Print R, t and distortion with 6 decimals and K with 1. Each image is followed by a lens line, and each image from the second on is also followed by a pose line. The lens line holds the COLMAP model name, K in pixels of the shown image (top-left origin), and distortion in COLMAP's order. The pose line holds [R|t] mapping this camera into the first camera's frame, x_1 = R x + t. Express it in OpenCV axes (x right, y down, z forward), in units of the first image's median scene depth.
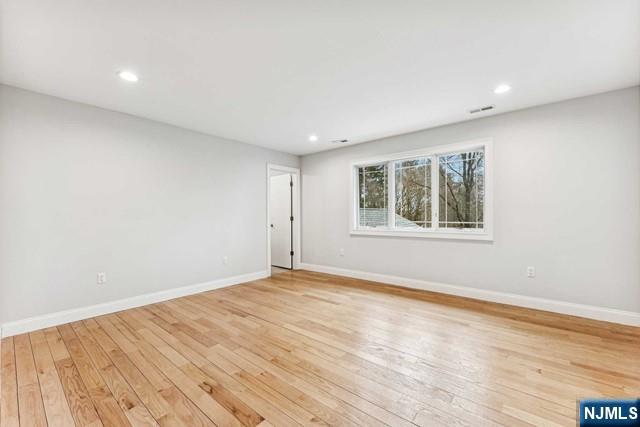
lens RADIAL K [[271.0, 0, 310.0], [0, 271.0, 211.6], [0, 0, 1]] dist [0.000294, 0.000024]
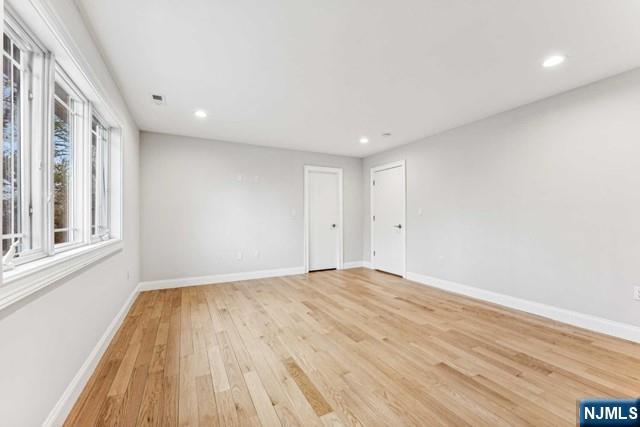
lens RADIAL K [[271.0, 0, 310.0], [0, 271.0, 211.6], [0, 0, 1]] dist [0.000294, 0.000024]
pose [[-0.924610, 0.021083, 0.380331, -0.226742], [0.010452, 0.999495, -0.029996, 0.029958], [-0.380771, -0.023760, -0.924364, 1.951879]]
